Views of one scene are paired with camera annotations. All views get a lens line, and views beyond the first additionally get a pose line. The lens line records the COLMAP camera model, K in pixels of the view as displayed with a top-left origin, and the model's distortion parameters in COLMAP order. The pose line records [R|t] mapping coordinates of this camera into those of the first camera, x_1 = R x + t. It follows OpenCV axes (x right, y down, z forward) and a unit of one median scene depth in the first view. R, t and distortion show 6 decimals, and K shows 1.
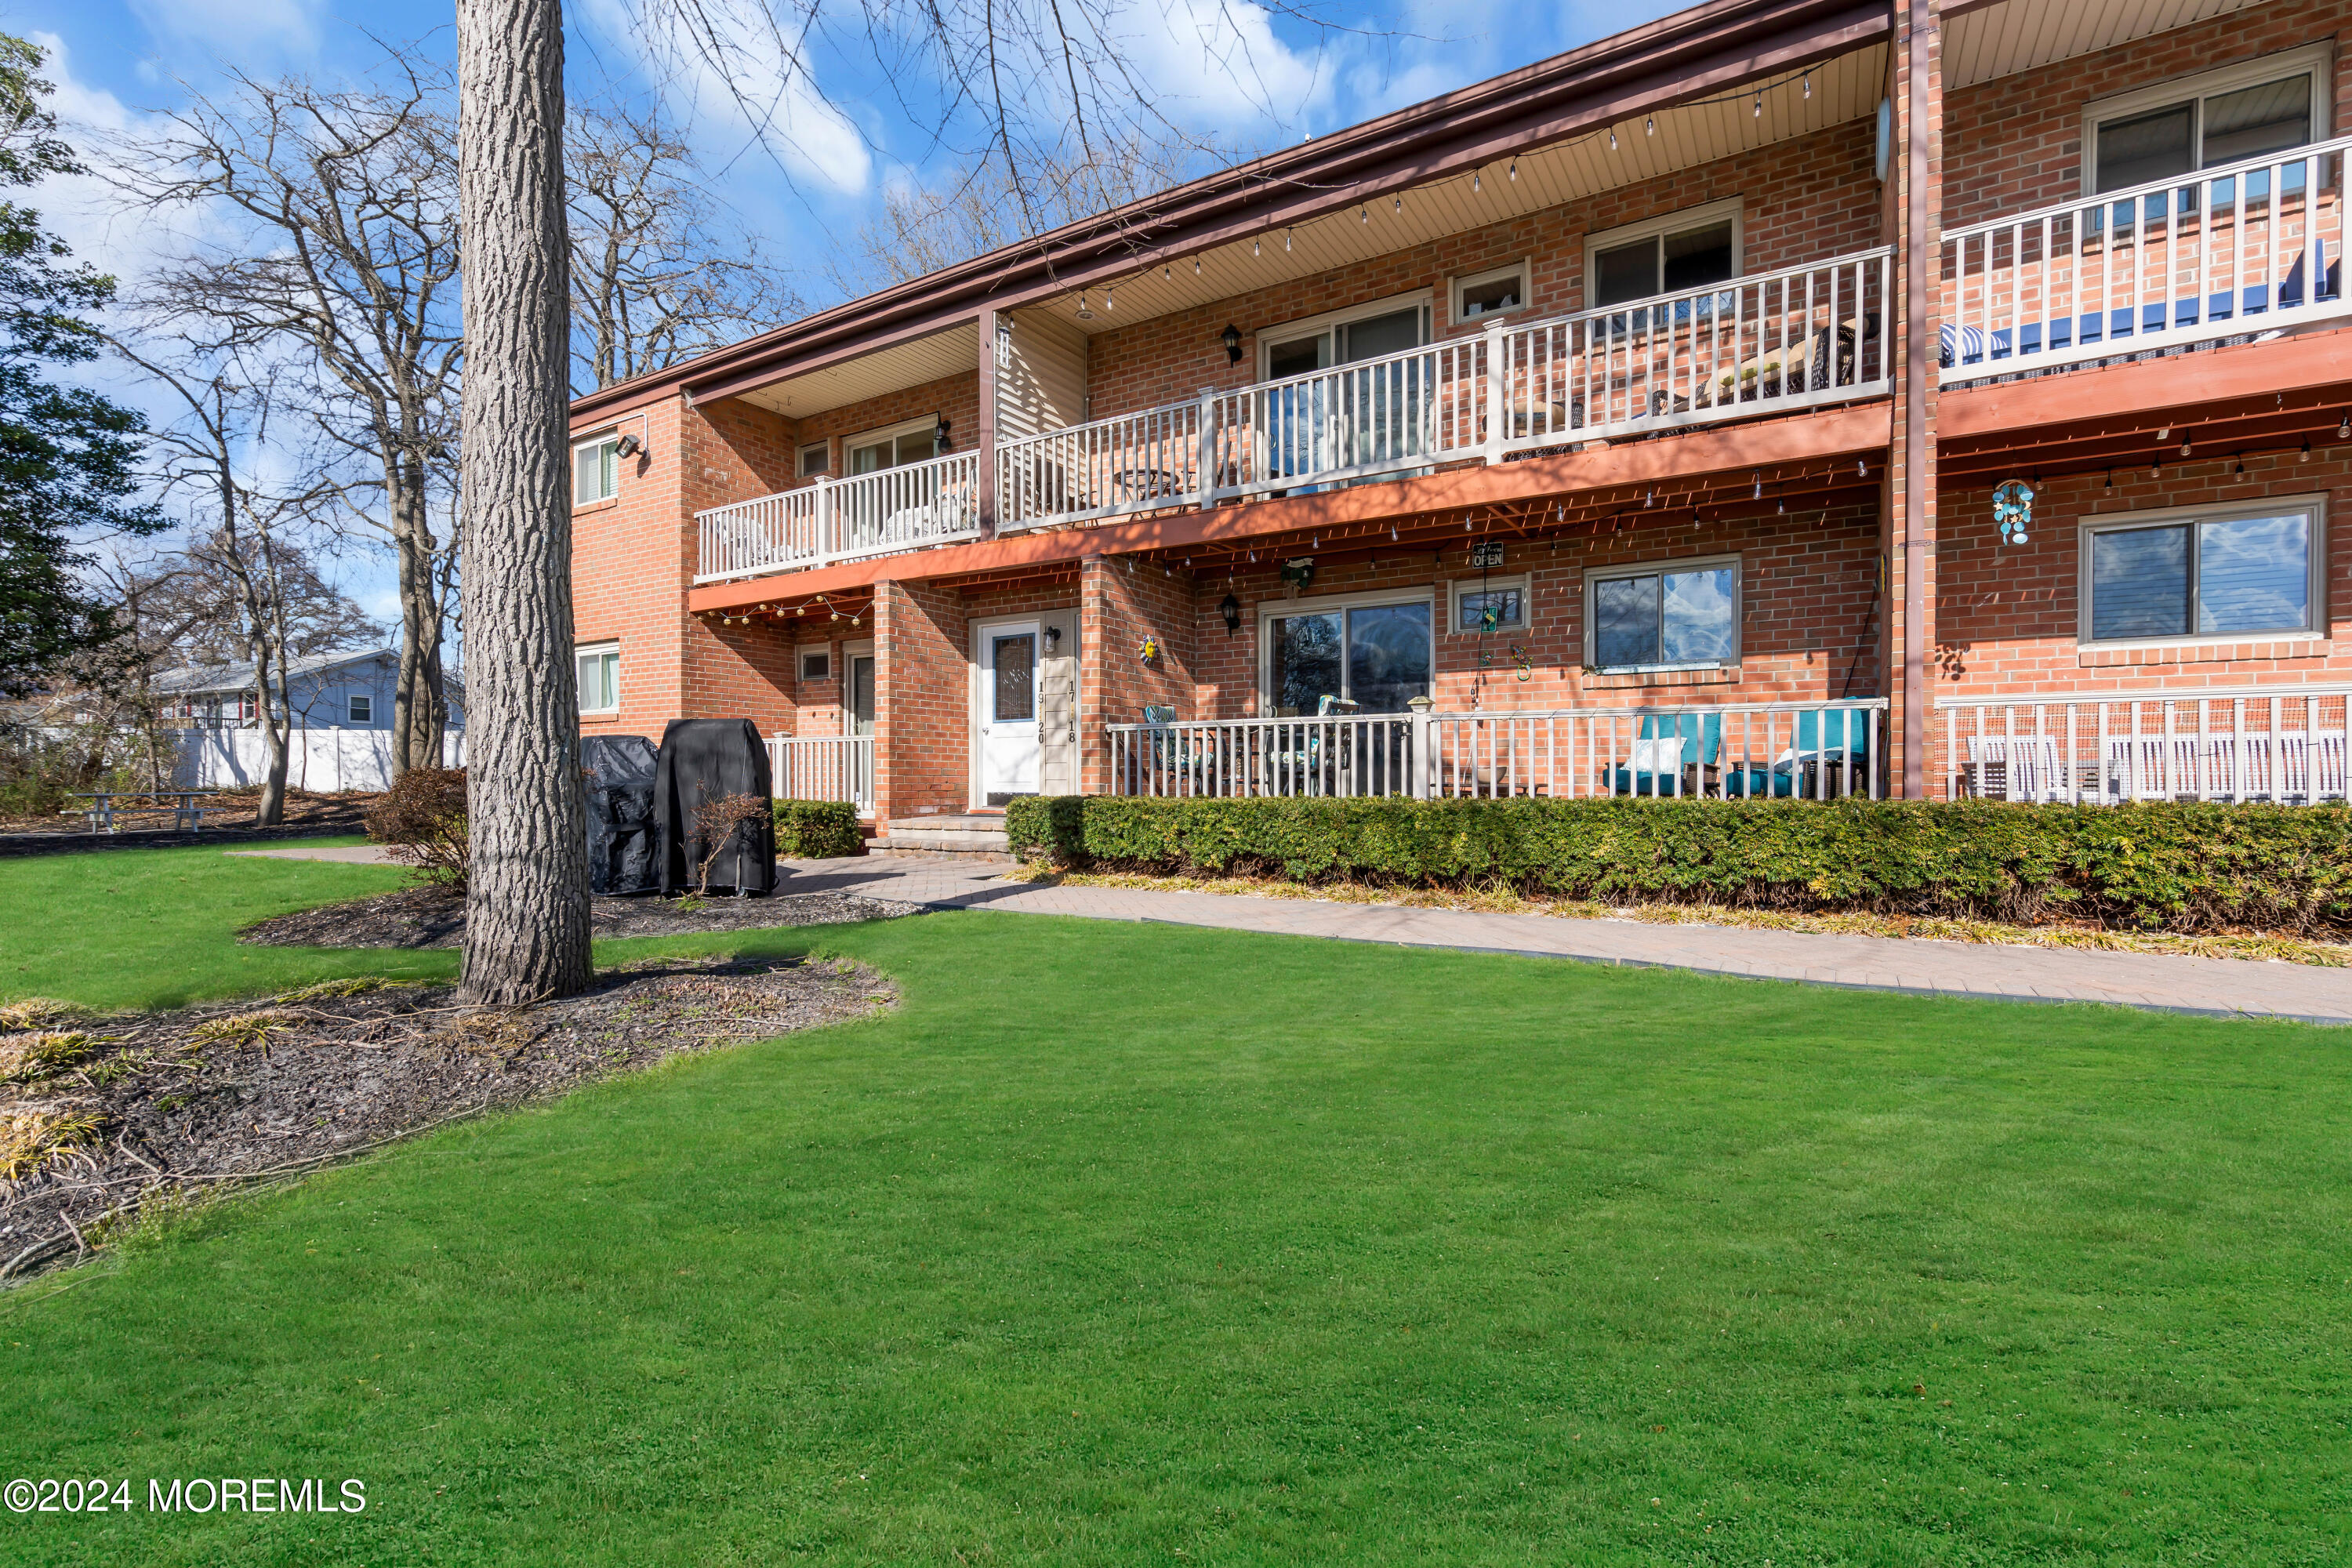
lens RADIAL K [[1055.7, 0, 1172.0], [0, 1055.7, 786.2], [0, 0, 1]] dist [-0.001191, 0.000297]
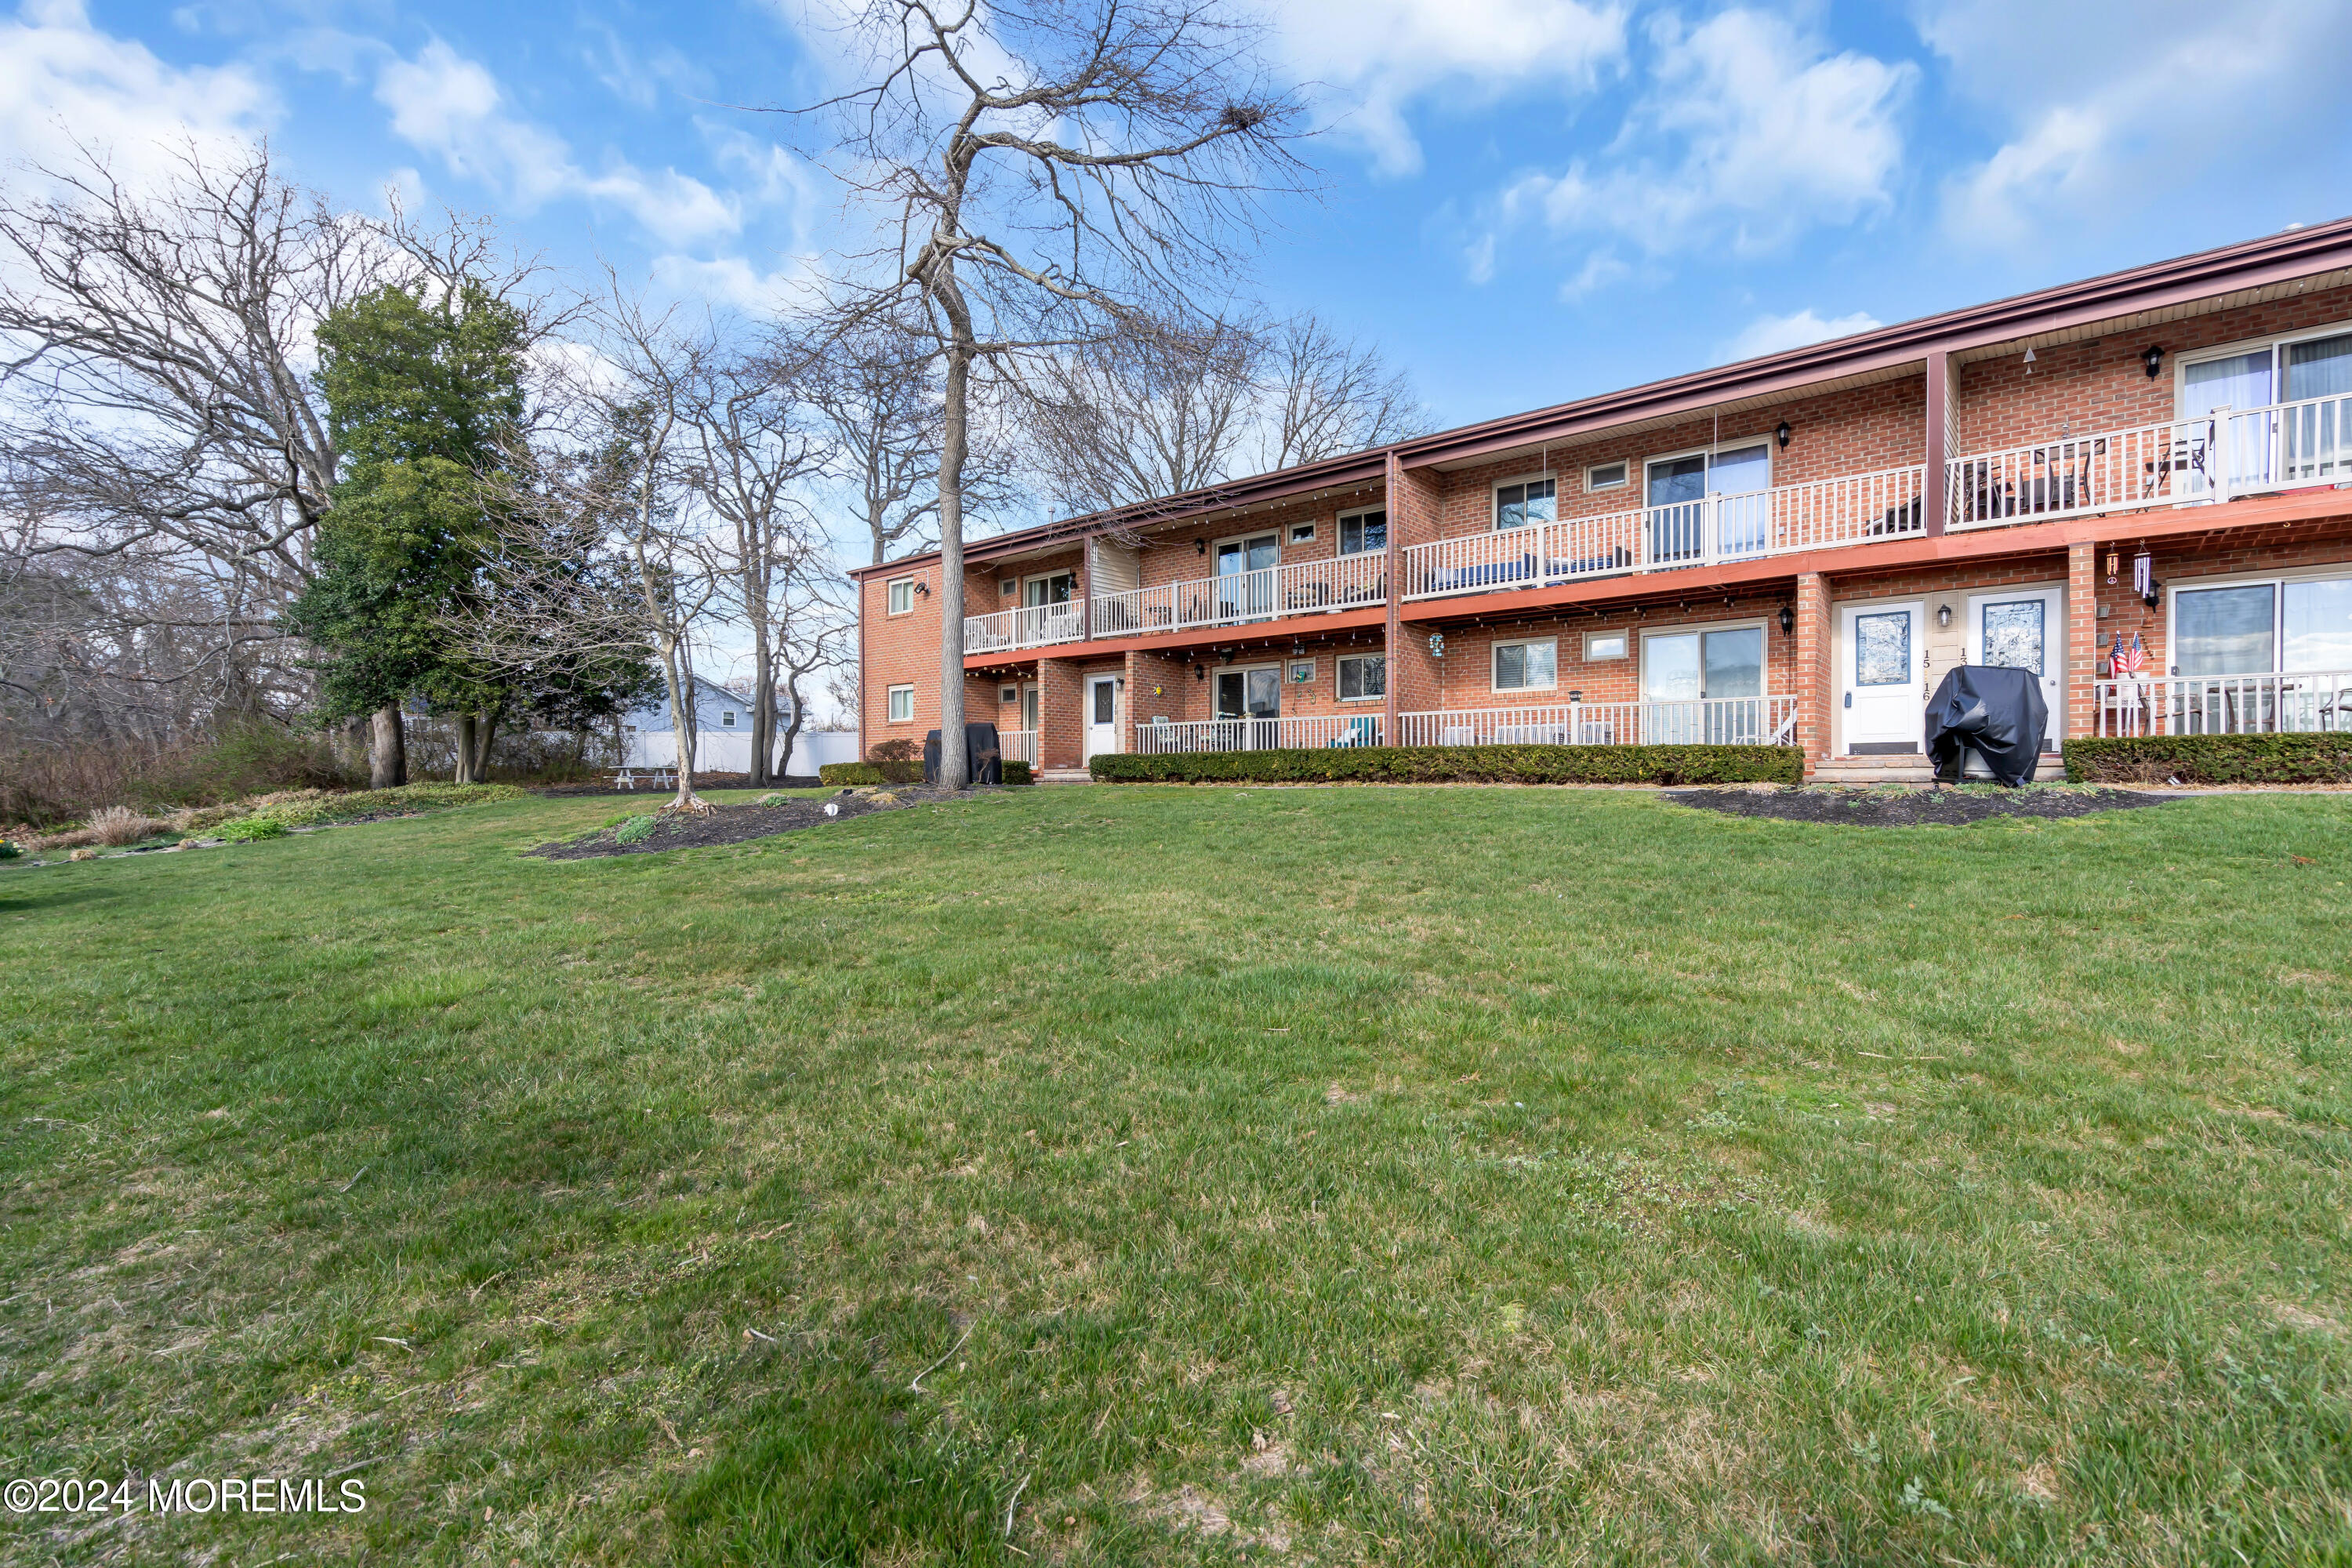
lens RADIAL K [[1055.7, 0, 1172.0], [0, 1055.7, 786.2], [0, 0, 1]] dist [-0.001191, 0.000297]
pose [[0.987698, 0.002947, -0.156347, 0.315825], [-0.003280, 0.999993, -0.001869, 0.067041], [0.156340, 0.002359, 0.987700, -1.051224]]
